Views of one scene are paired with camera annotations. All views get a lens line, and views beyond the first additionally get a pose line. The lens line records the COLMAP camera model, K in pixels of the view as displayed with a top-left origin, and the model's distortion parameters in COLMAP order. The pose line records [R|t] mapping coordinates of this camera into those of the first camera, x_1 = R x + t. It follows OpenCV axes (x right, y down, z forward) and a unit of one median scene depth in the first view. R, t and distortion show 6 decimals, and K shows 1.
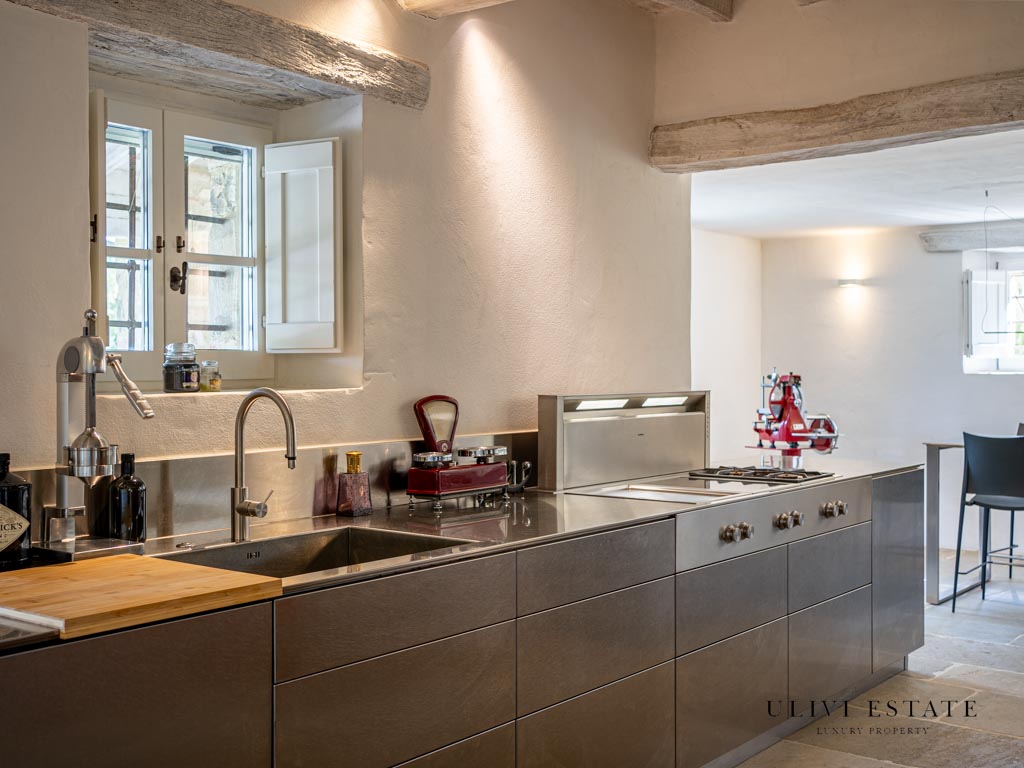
lens RADIAL K [[1139.9, 0, 512.5], [0, 1139.9, 381.3], [0, 0, 1]] dist [0.028729, 0.000000]
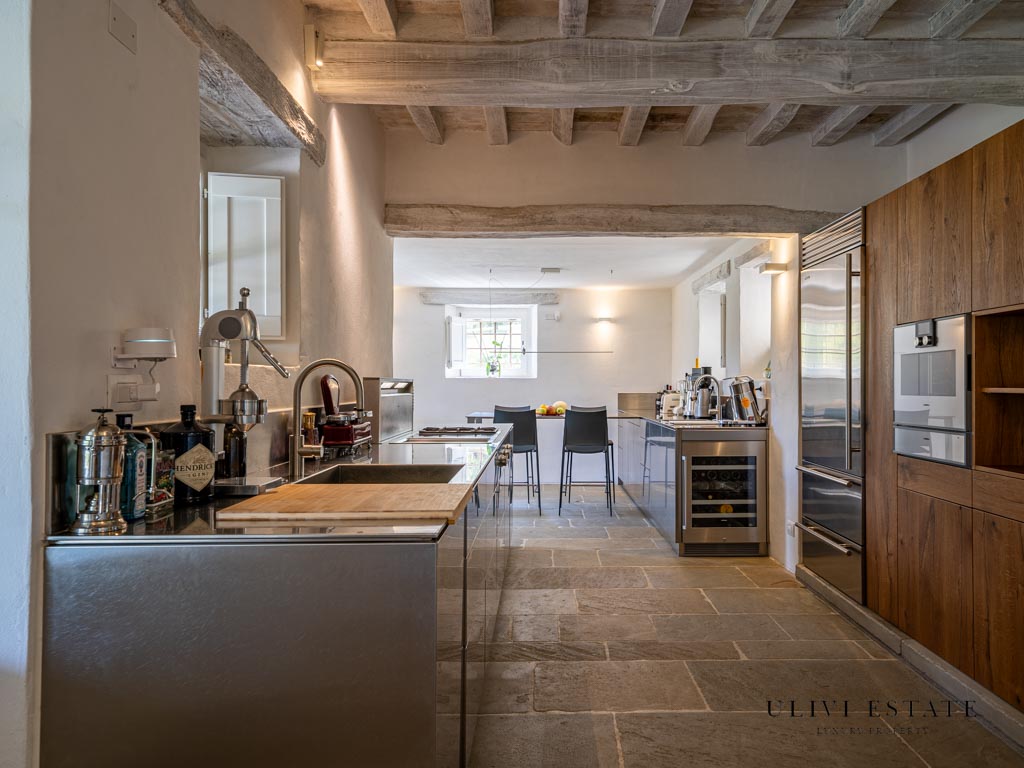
lens RADIAL K [[760.5, 0, 515.5], [0, 760.5, 389.0], [0, 0, 1]] dist [0.011707, 0.000831]
pose [[0.782399, 0.000590, 0.622777, -0.417695], [0.004707, 0.999965, -0.006861, 0.033307], [-0.622760, 0.008300, 0.782369, 0.123412]]
